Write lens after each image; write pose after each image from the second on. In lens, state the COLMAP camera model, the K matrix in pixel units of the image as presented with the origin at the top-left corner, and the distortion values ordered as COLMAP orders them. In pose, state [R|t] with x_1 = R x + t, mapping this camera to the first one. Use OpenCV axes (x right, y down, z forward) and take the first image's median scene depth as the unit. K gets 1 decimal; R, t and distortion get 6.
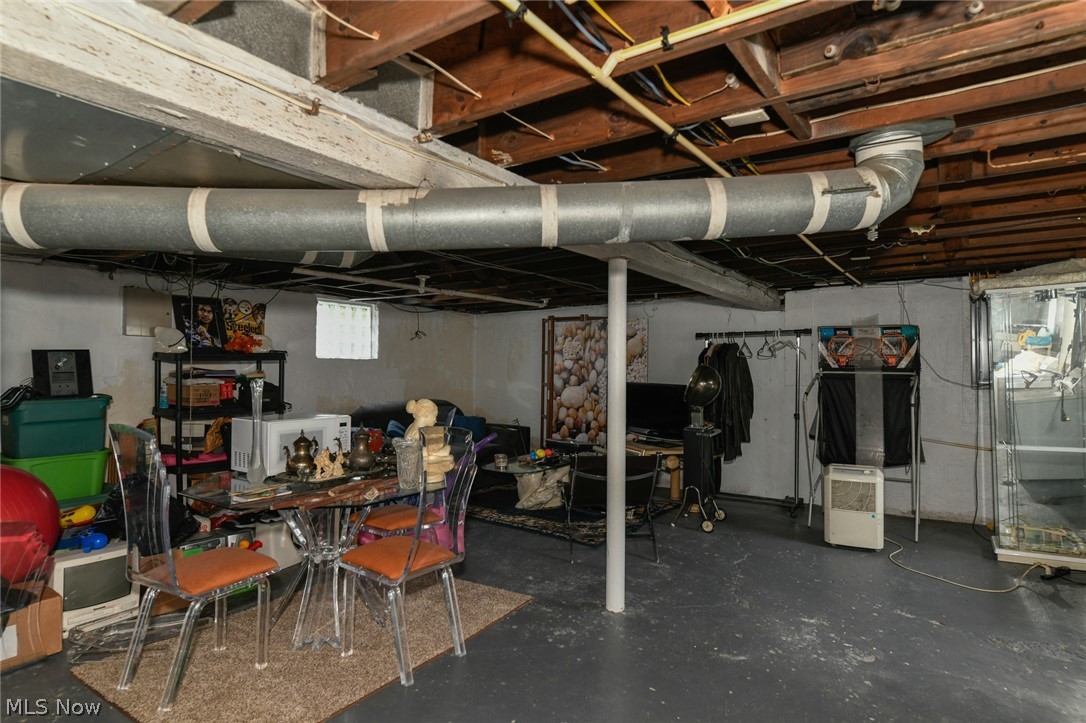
lens RADIAL K [[630.4, 0, 537.5], [0, 630.4, 361.2], [0, 0, 1]] dist [-0.024435, -0.001457]
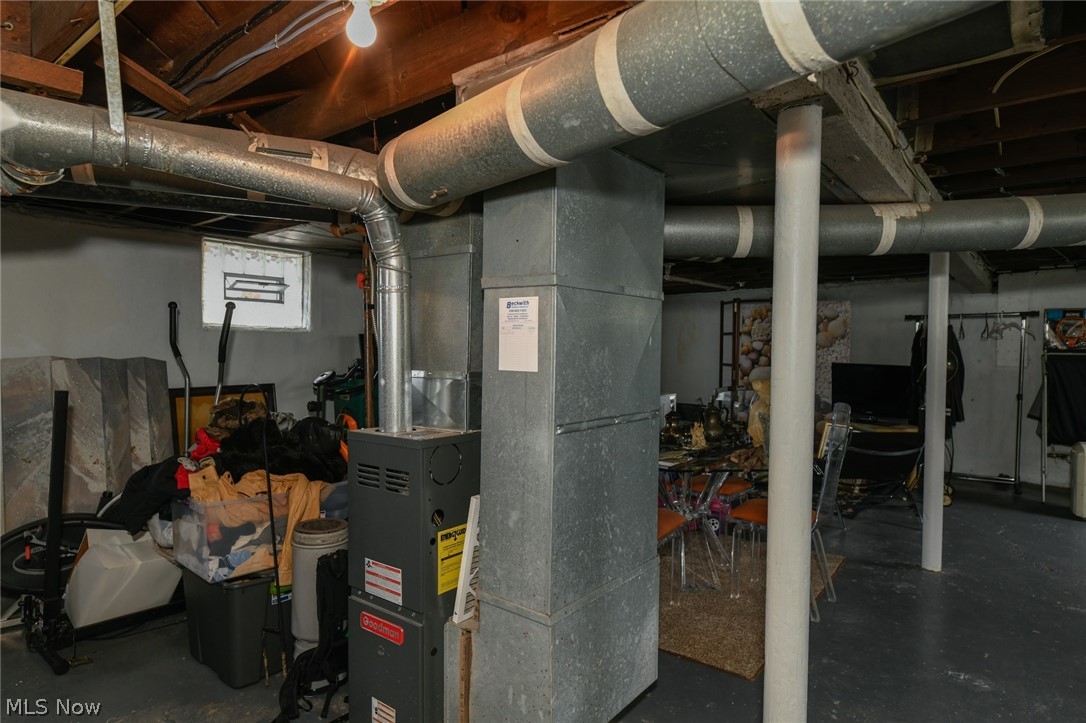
lens RADIAL K [[630.4, 0, 546.7], [0, 630.4, 361.8], [0, 0, 1]] dist [-0.024435, -0.001457]
pose [[0.995308, 0.001648, -0.096745, -0.265682], [0.001686, 0.999408, 0.034369, -0.005367], [0.096745, -0.034371, 0.994716, -0.087439]]
